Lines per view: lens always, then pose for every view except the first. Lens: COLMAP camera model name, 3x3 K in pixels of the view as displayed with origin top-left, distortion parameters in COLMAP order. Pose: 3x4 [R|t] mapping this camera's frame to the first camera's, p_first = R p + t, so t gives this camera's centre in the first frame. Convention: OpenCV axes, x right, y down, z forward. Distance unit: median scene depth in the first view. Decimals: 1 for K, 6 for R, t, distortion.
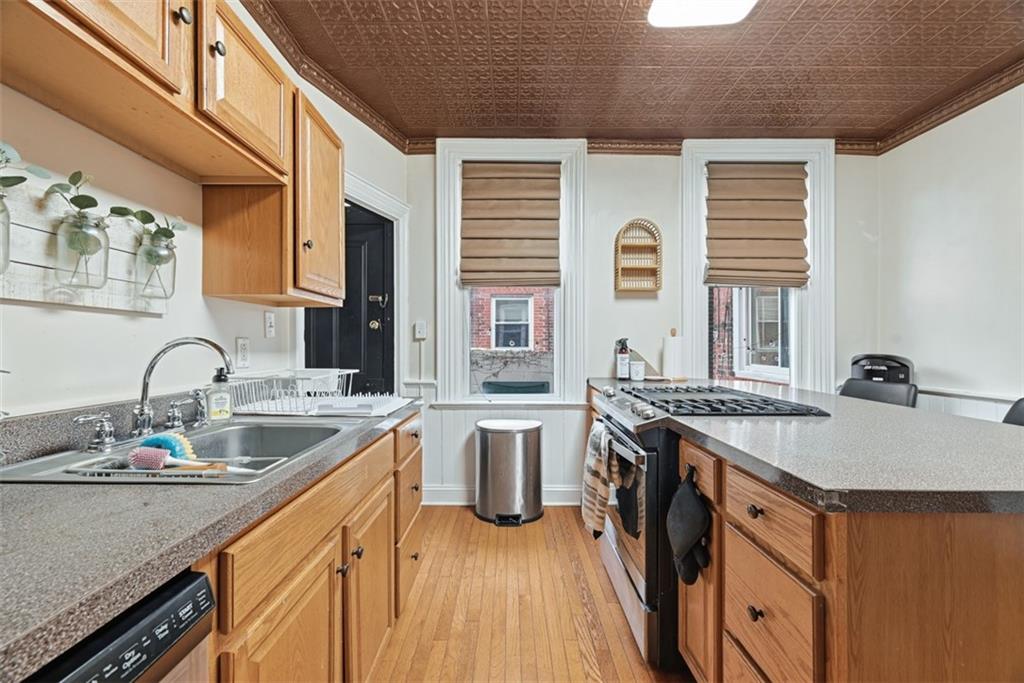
lens RADIAL K [[410.1, 0, 512.7], [0, 410.1, 343.5], [0, 0, 1]] dist [-0.002639, -0.000385]
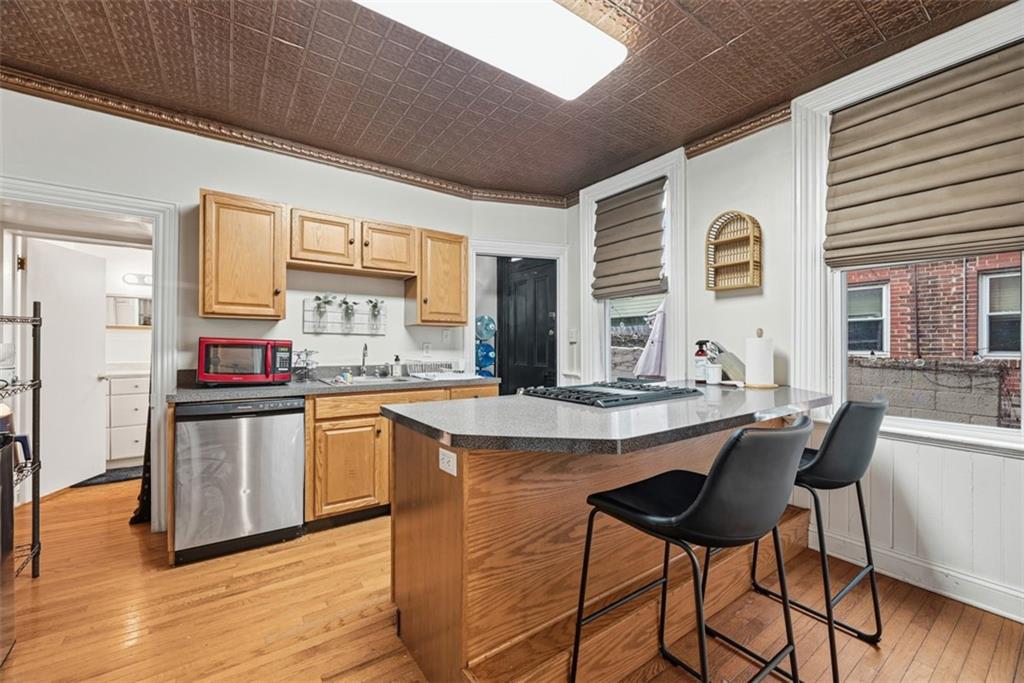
lens RADIAL K [[410.1, 0, 514.6], [0, 410.1, 344.3], [0, 0, 1]] dist [-0.002639, -0.000385]
pose [[0.579702, -0.003175, -0.814822, 0.765126], [0.000185, 0.999993, -0.003765, -0.000009], [0.814828, 0.002031, 0.579699, 0.060851]]
